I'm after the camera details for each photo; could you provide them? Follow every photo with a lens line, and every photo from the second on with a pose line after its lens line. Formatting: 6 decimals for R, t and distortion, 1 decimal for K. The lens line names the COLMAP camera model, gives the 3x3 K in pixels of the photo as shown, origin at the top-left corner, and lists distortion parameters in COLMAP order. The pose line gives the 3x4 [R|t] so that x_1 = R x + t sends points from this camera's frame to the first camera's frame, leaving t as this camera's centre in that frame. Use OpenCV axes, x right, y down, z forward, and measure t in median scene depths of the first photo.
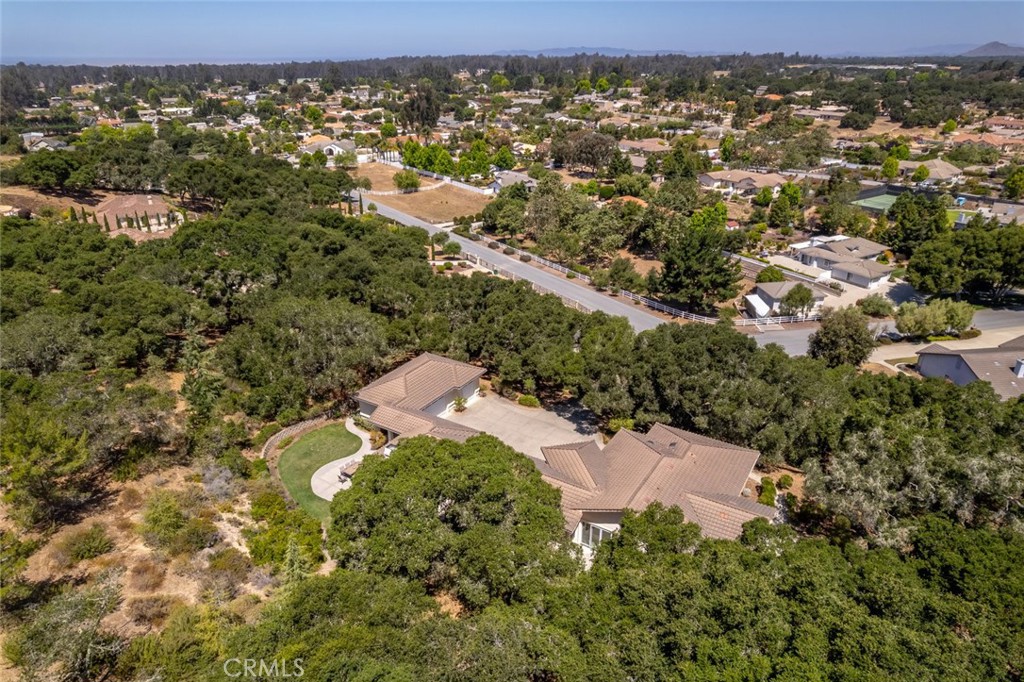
lens RADIAL K [[653.8, 0, 512.0], [0, 653.8, 341.0], [0, 0, 1]] dist [-0.081712, 0.069070]
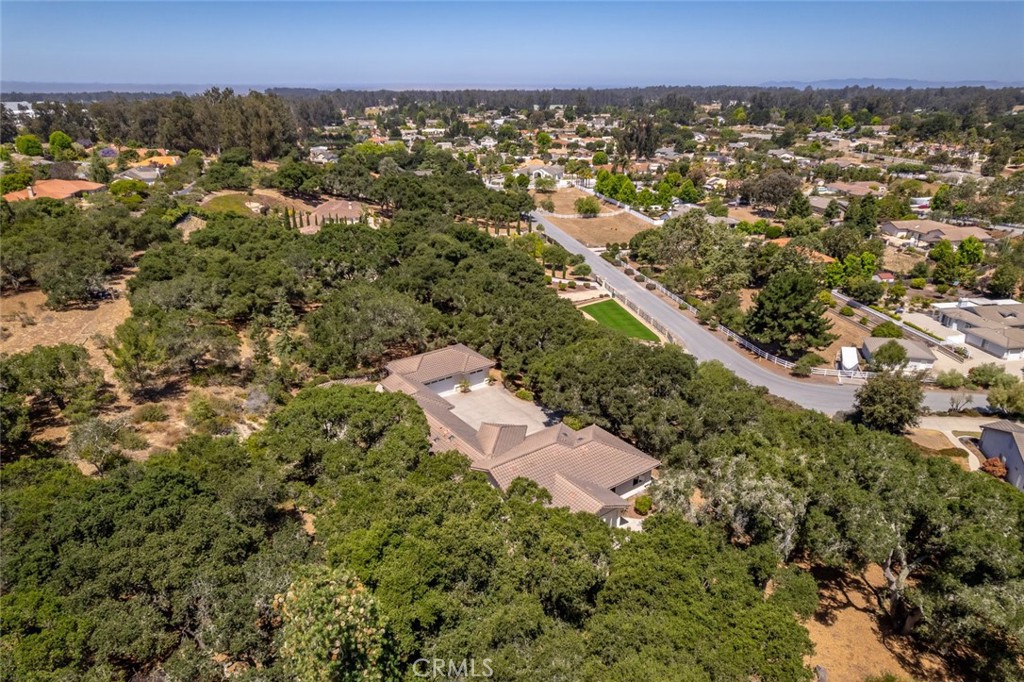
lens RADIAL K [[653.8, 0, 512.0], [0, 653.8, 341.0], [0, 0, 1]] dist [-0.081712, 0.069070]
pose [[0.929545, 0.138375, -0.341757, 0.129277], [-0.151223, 0.988437, -0.011102, 0.003895], [0.336269, 0.062001, 0.939723, -0.040263]]
